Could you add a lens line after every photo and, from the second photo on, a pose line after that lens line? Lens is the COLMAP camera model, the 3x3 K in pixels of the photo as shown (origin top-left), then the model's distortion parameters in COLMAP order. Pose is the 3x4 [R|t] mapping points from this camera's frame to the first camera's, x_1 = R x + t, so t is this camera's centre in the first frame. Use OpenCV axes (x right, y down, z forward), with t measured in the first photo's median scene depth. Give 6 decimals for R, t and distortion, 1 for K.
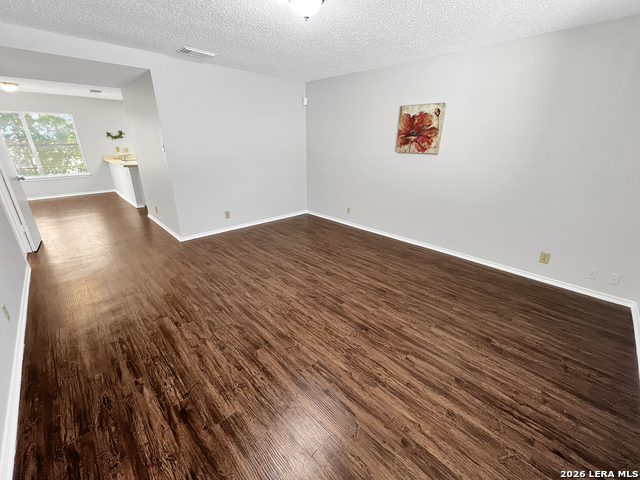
lens RADIAL K [[263.1, 0, 320.0], [0, 263.1, 240.0], [0, 0, 1]] dist [0.001068, -0.000048]
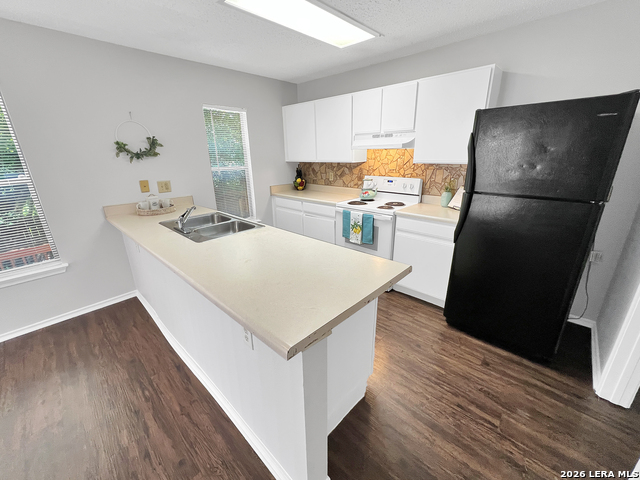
lens RADIAL K [[263.1, 0, 320.0], [0, 263.1, 240.0], [0, 0, 1]] dist [0.001068, -0.000048]
pose [[0.999500, -0.031584, 0.001175, -0.523259], [0.031606, 0.998791, -0.037651, -0.246555], [0.000016, 0.037670, 0.999290, 0.629716]]
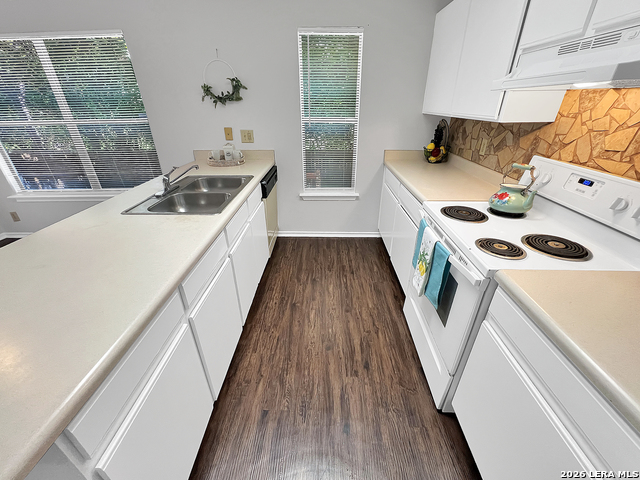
lens RADIAL K [[263.1, 0, 320.0], [0, 263.1, 240.0], [0, 0, 1]] dist [0.001068, -0.000048]
pose [[0.696265, 0.319613, -0.642699, -0.405335], [-0.241480, 0.947503, 0.209585, -0.315003], [0.675946, 0.009273, 0.736893, 0.825841]]
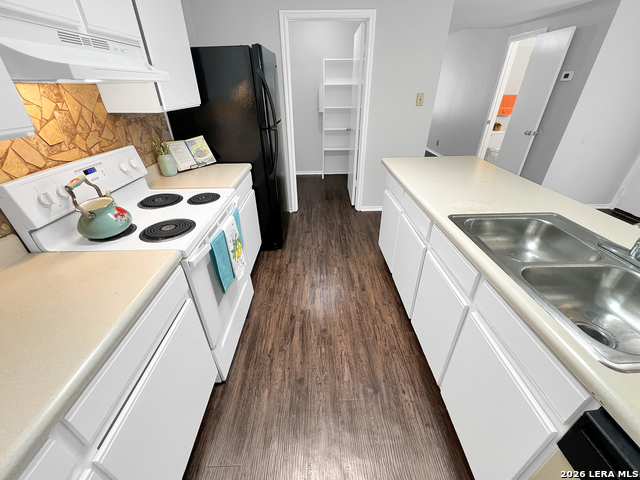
lens RADIAL K [[263.1, 0, 320.0], [0, 263.1, 240.0], [0, 0, 1]] dist [0.001068, -0.000048]
pose [[-0.717281, -0.355875, 0.599050, -0.631589], [0.244616, 0.676405, 0.694722, -0.404867], [-0.652435, 0.644848, -0.398120, 1.048227]]
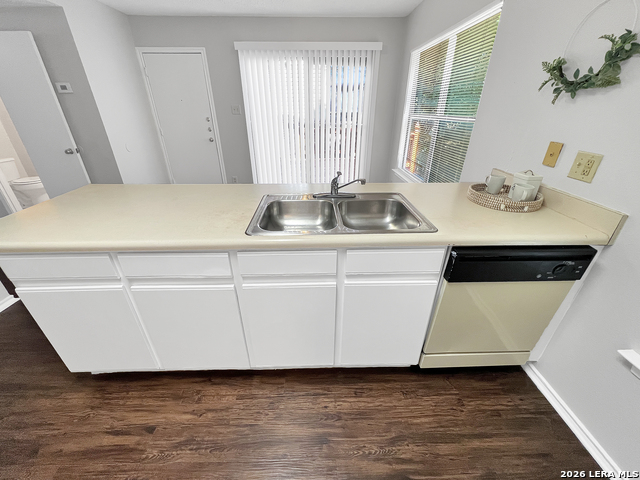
lens RADIAL K [[263.1, 0, 320.0], [0, 263.1, 240.0], [0, 0, 1]] dist [0.001068, -0.000048]
pose [[-0.691096, 0.321715, -0.647214, -0.515792], [-0.261373, 0.723623, 0.638791, -0.377592], [0.673847, 0.610630, -0.416005, 1.005112]]
